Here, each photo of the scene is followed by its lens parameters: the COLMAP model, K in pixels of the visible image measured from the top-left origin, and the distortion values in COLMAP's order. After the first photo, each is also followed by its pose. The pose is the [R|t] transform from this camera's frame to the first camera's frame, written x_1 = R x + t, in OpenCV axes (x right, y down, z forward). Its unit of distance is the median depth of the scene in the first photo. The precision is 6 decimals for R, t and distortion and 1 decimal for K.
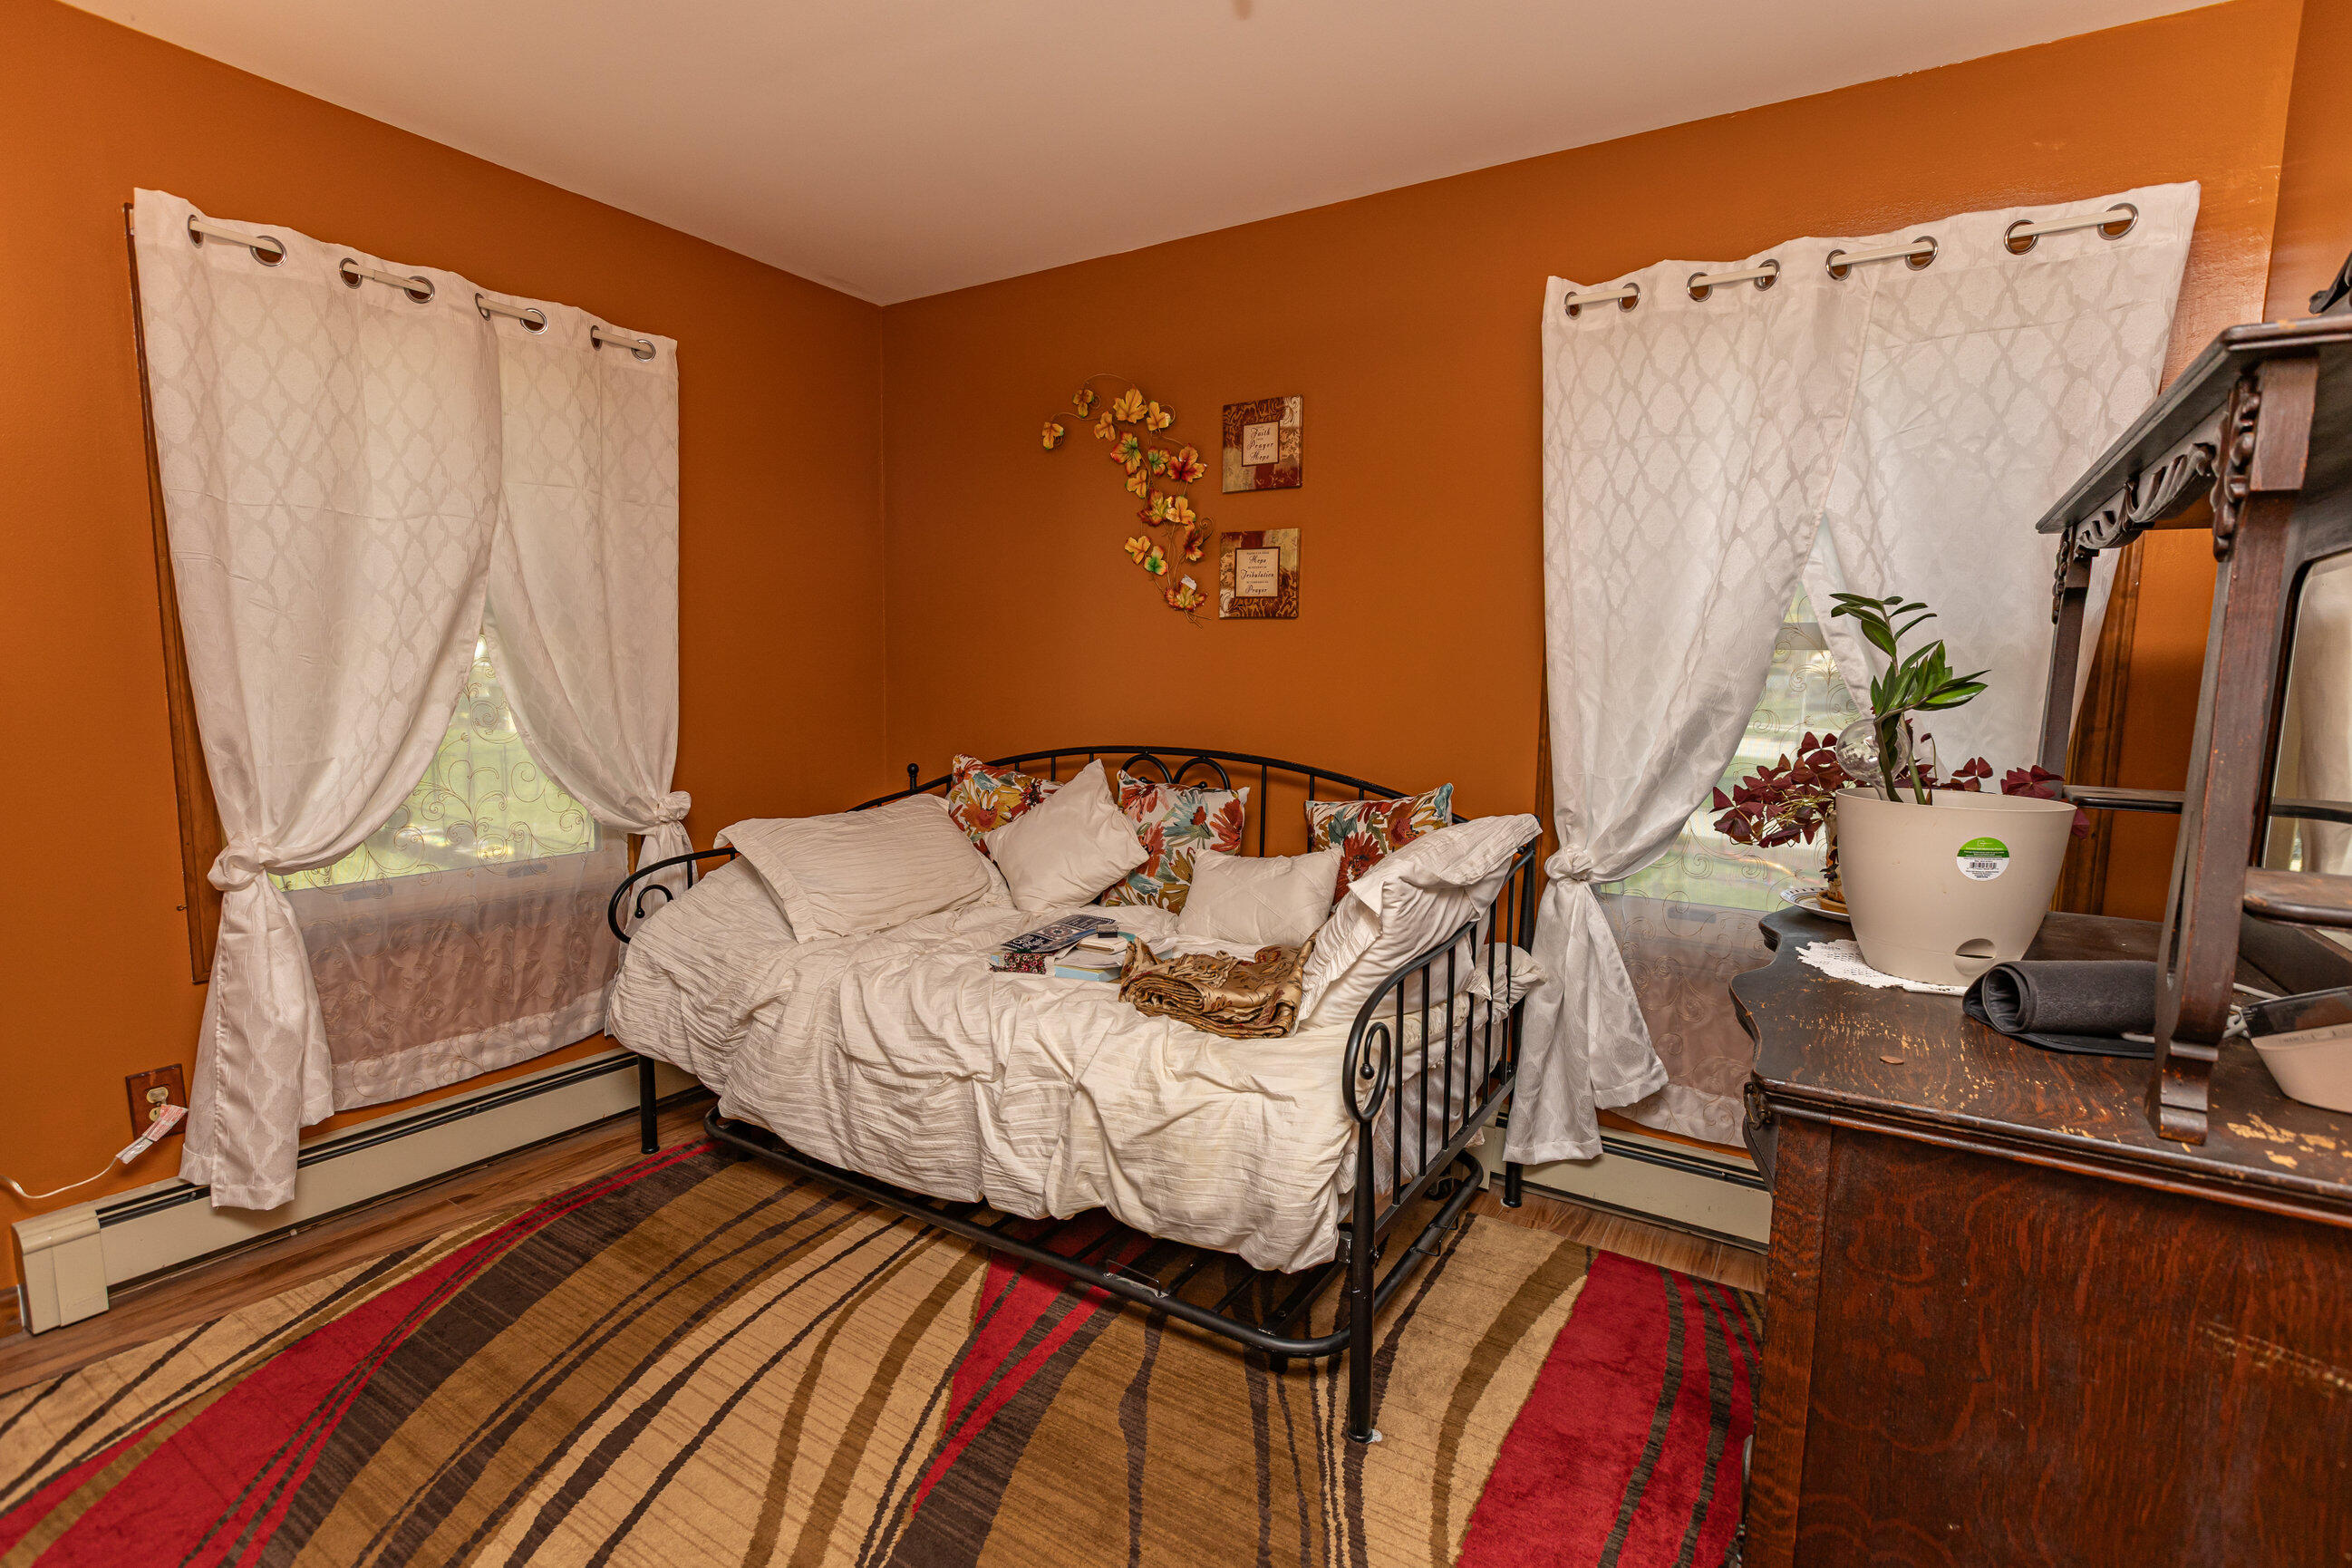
lens RADIAL K [[1110.5, 0, 1167.9], [0, 1110.5, 788.1], [0, 0, 1]] dist [-0.000189, 0.000433]
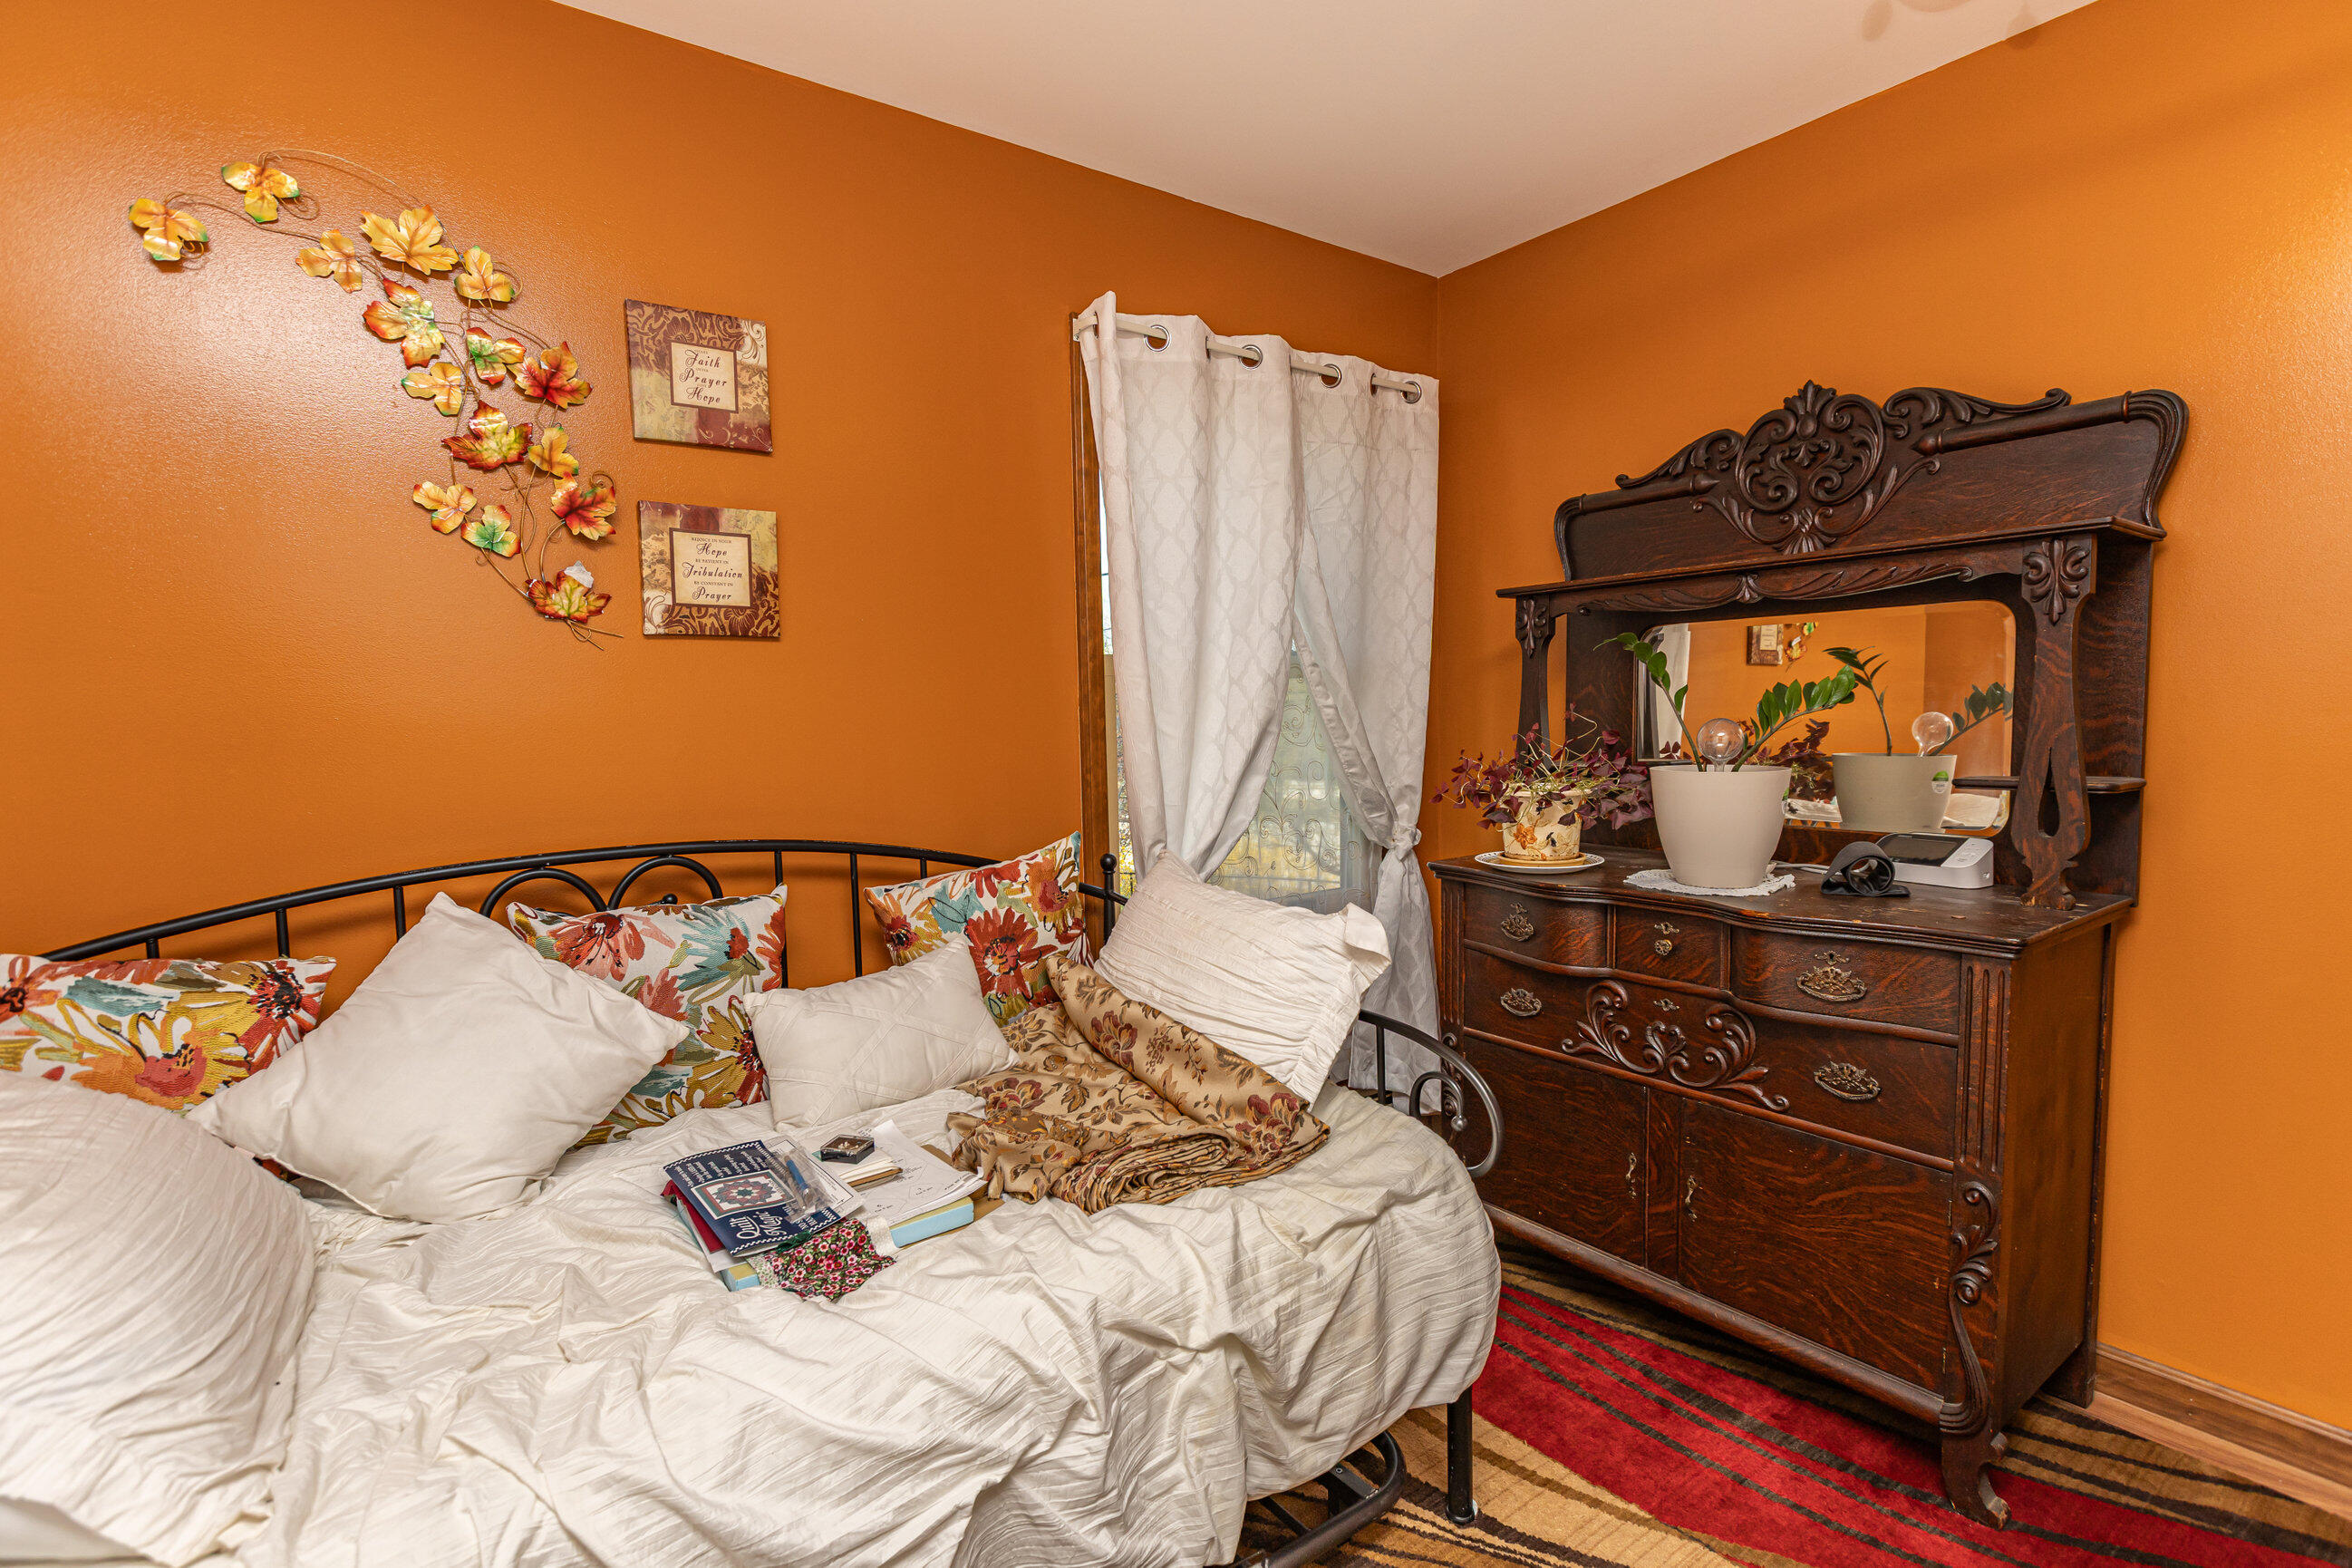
lens RADIAL K [[1110.5, 0, 1168.7], [0, 1110.5, 798.3], [0, 0, 1]] dist [-0.000189, 0.000433]
pose [[0.363178, -0.092273, 0.927139, -0.454606], [0.134455, 0.989859, 0.045846, -0.052061], [-0.921967, 0.108009, 0.371902, 0.518517]]
